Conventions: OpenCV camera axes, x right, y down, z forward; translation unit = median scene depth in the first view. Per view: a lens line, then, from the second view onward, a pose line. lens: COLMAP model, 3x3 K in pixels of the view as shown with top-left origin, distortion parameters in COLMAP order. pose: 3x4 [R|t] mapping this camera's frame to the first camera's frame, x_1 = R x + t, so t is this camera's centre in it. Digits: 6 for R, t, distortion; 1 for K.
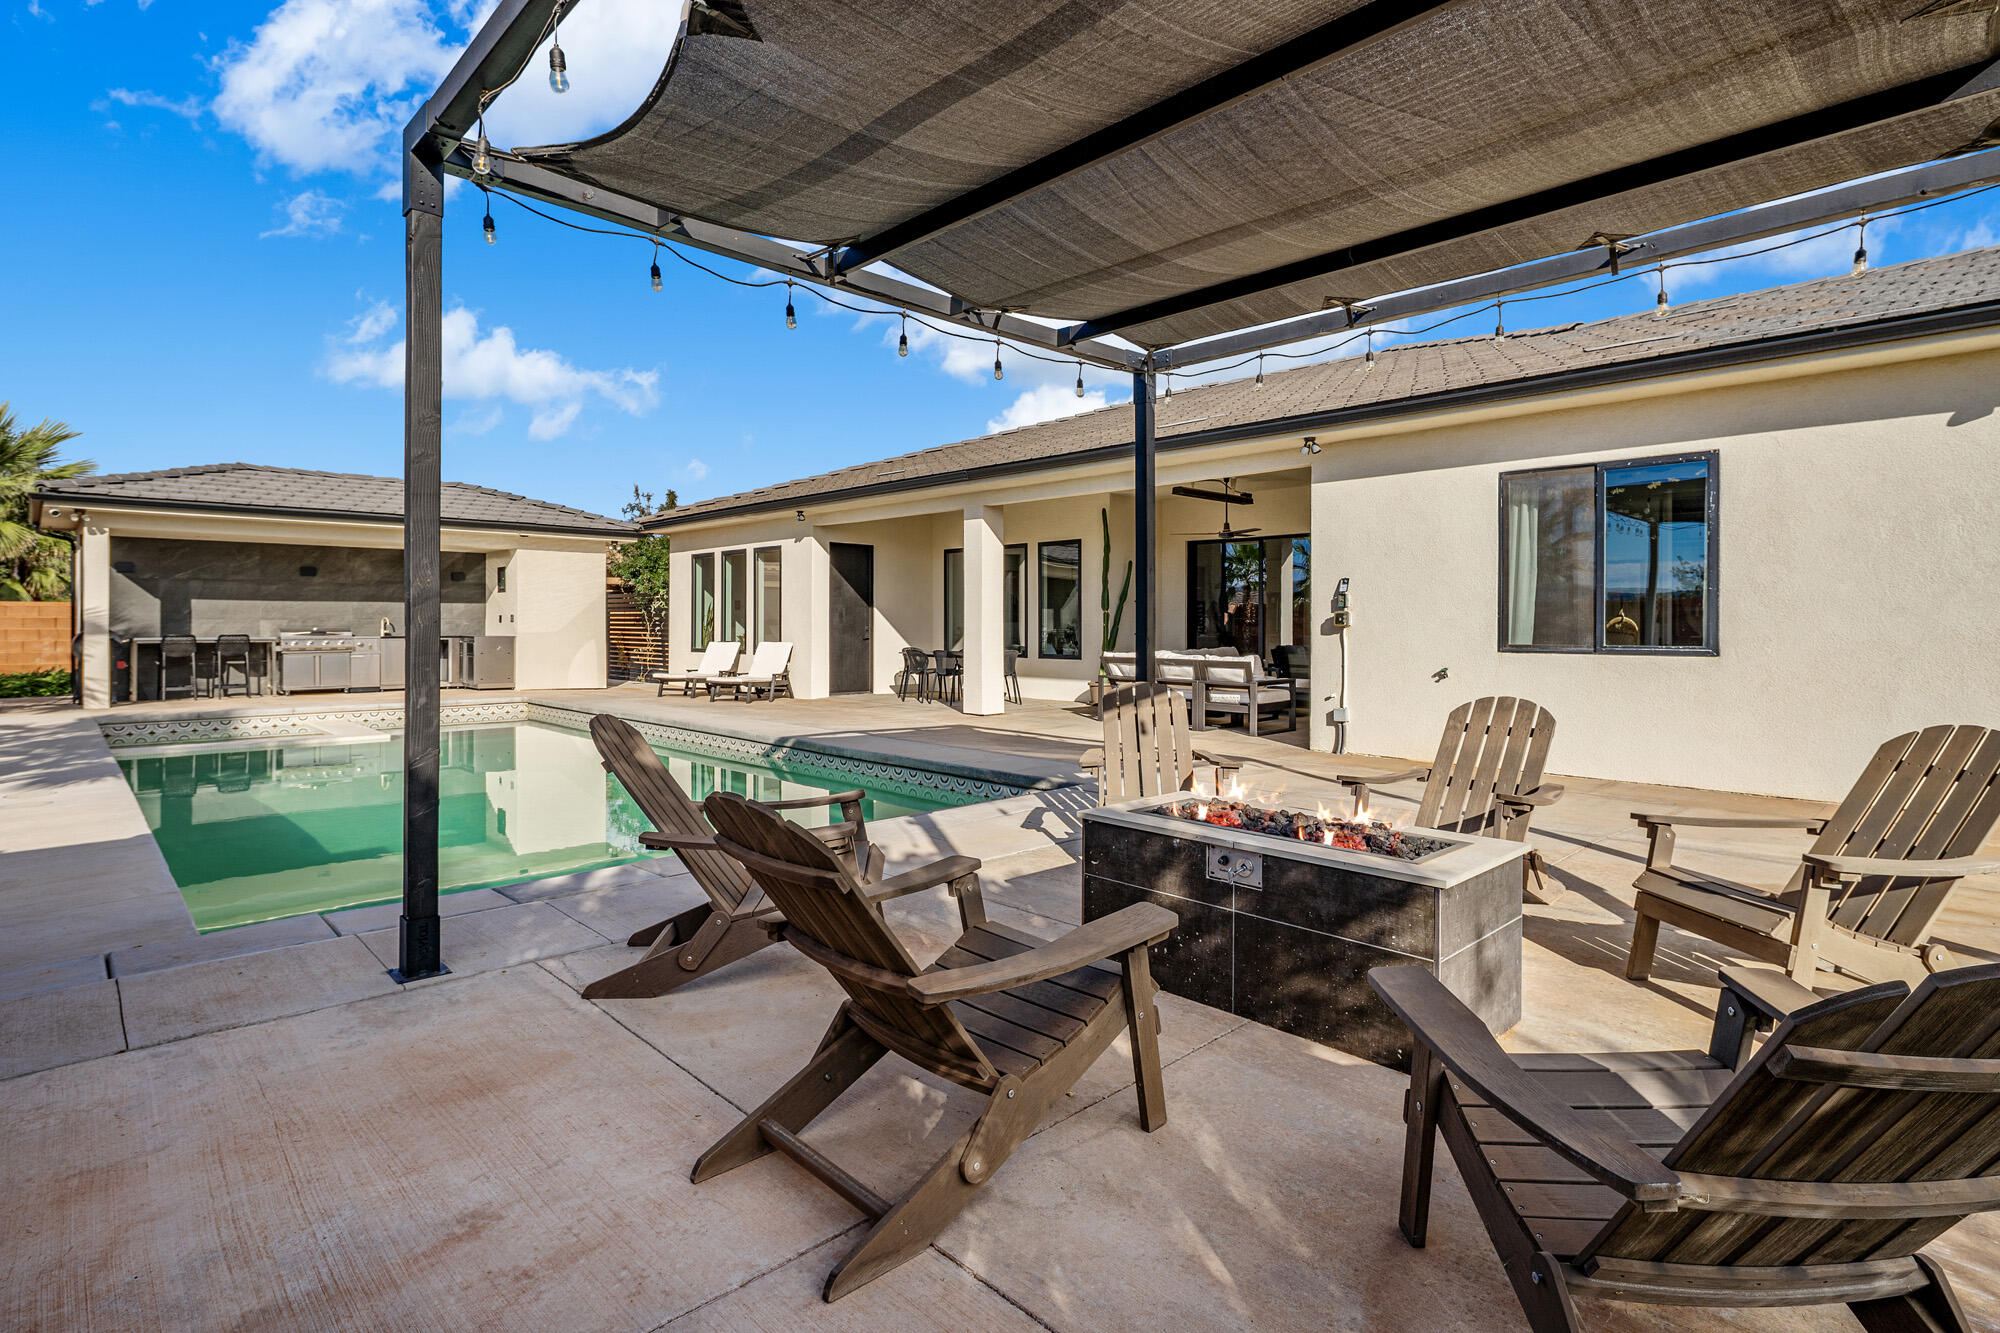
lens RADIAL K [[988.0, 0, 999.6], [0, 988.0, 629.6], [0, 0, 1]] dist [0.001191, -0.001401]
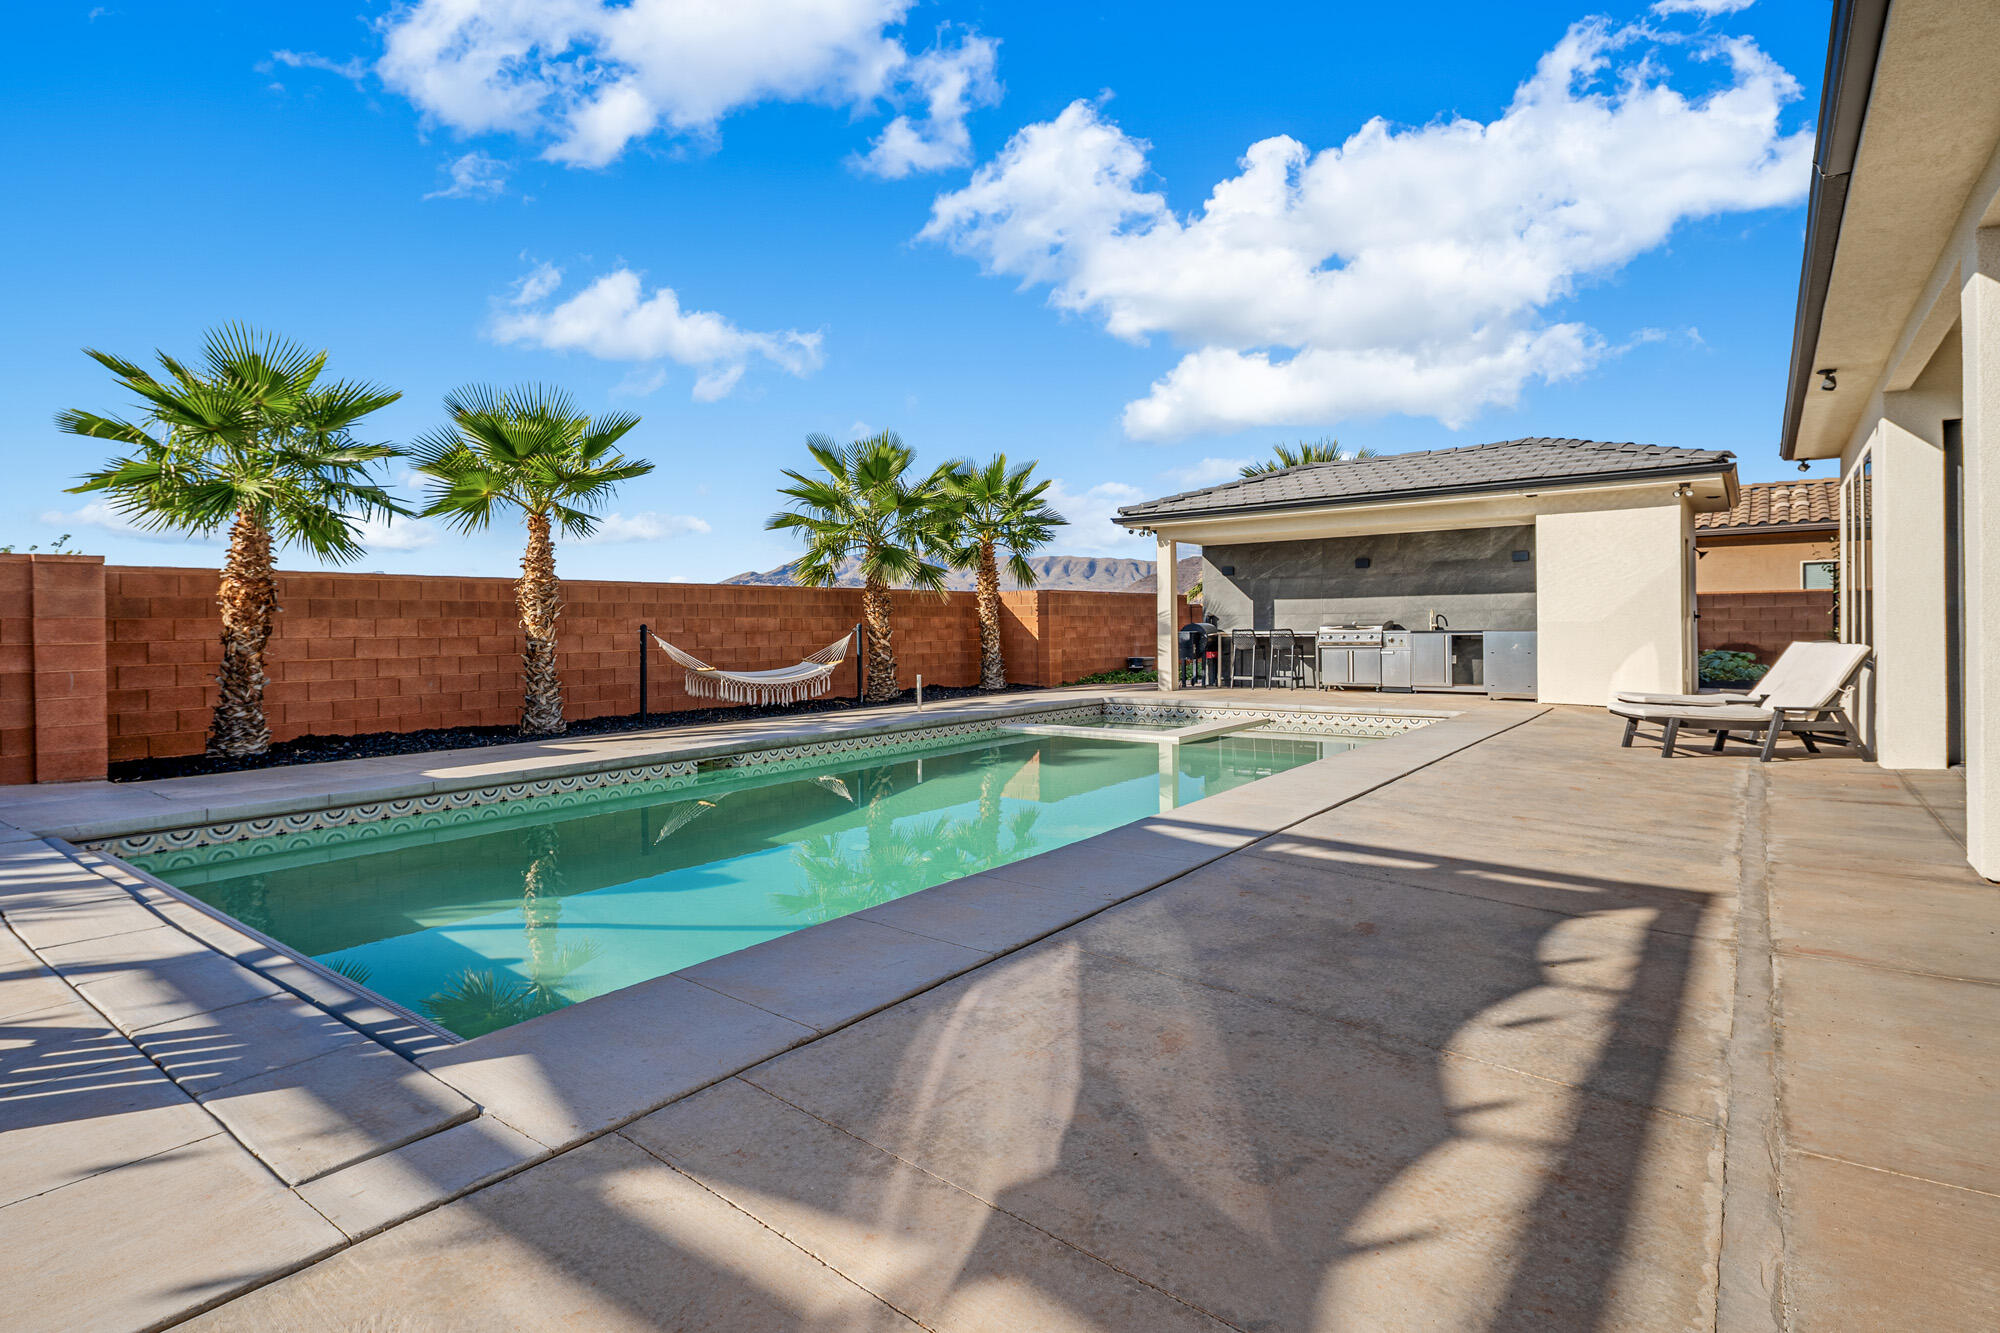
lens RADIAL K [[993.0, 0, 998.6], [0, 993.0, 618.7], [0, 0, 1]] dist [0.001532, -0.000507]
pose [[0.147421, -0.010291, -0.989020, 0.210841], [0.007237, 0.999930, -0.009325, 0.001847], [0.989047, -0.005783, 0.147485, 0.524833]]
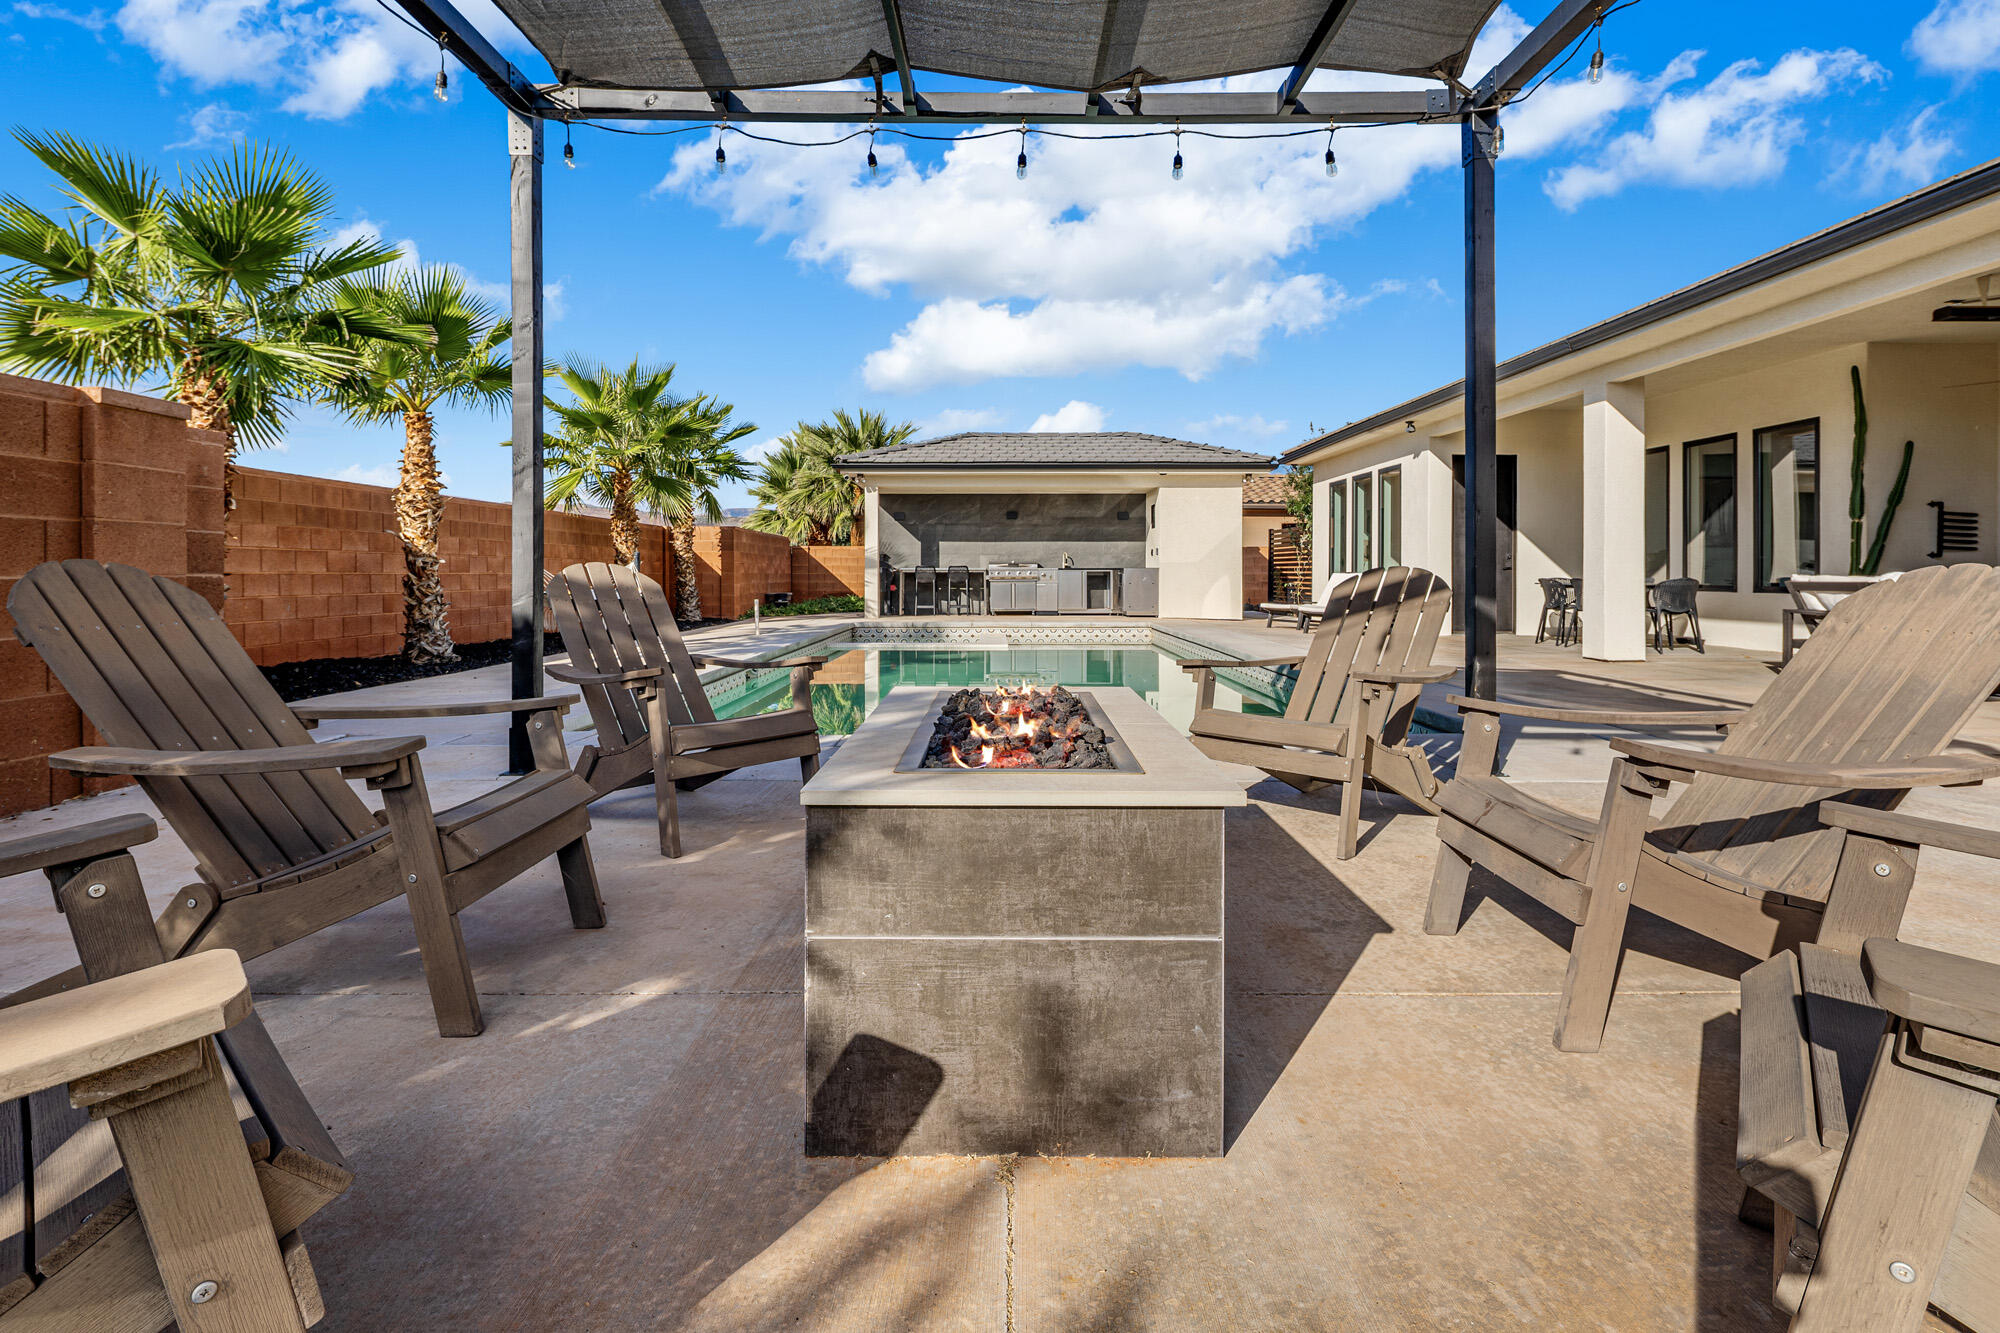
lens RADIAL K [[988.9, 0, 994.9], [0, 988.9, 574.5], [0, 0, 1]] dist [0.002770, -0.000003]
pose [[0.718667, -0.001306, -0.695354, 0.143144], [-0.002876, 0.999984, -0.004850, 0.021358], [0.695349, 0.005485, 0.718651, 0.107953]]
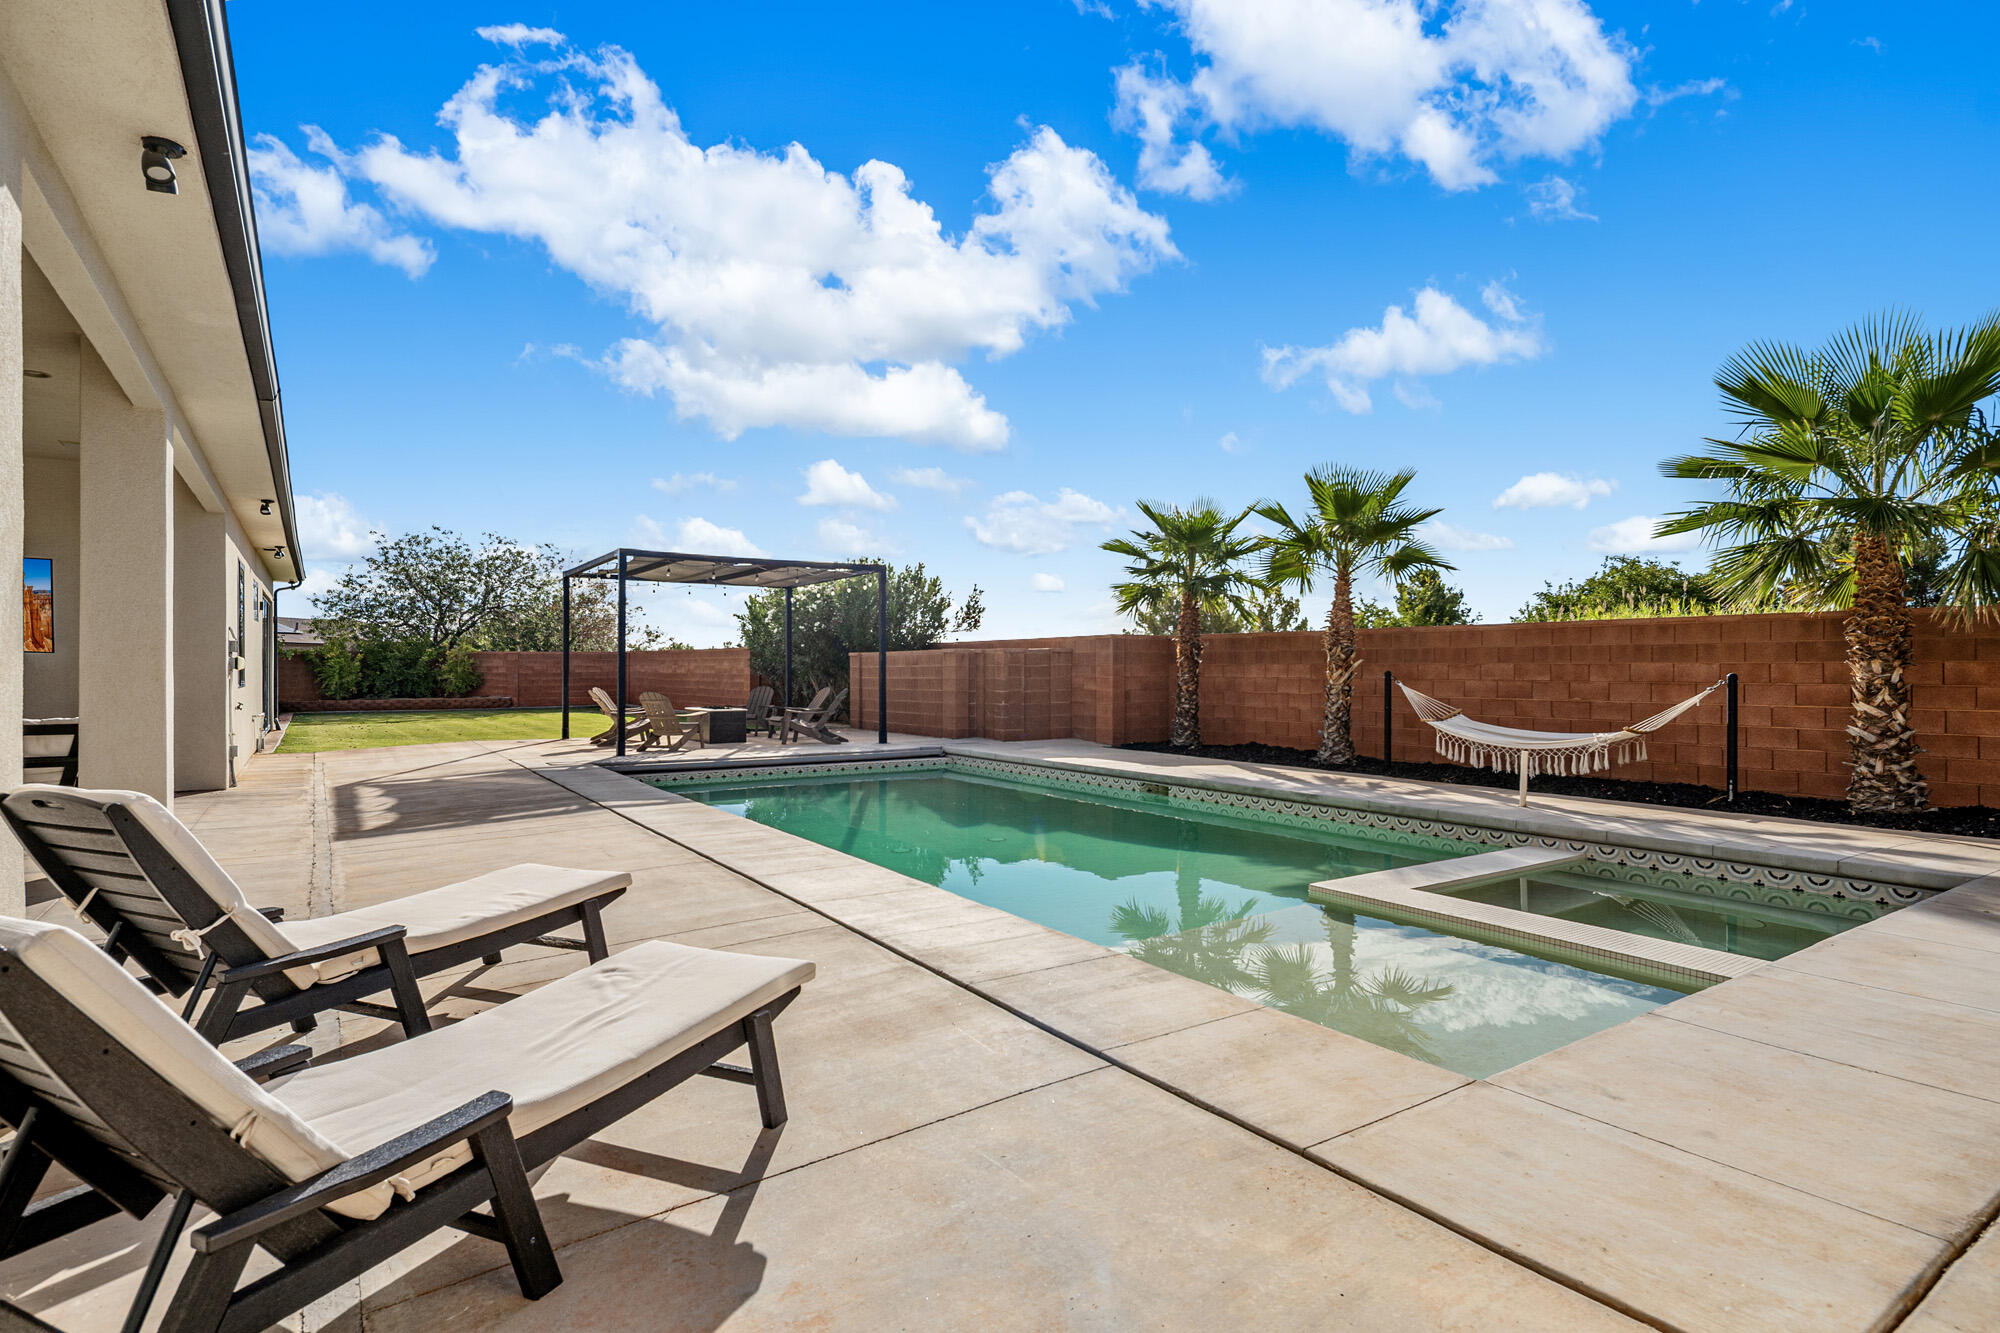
lens RADIAL K [[977.9, 0, 1000.0], [0, 977.9, 626.7], [0, 0, 1]] dist [0.000885, -0.000104]
pose [[-0.982124, 0.000391, 0.188235, -0.421928], [-0.007338, 0.999158, -0.040366, -0.003811], [-0.188092, -0.041026, -0.981294, 1.155580]]
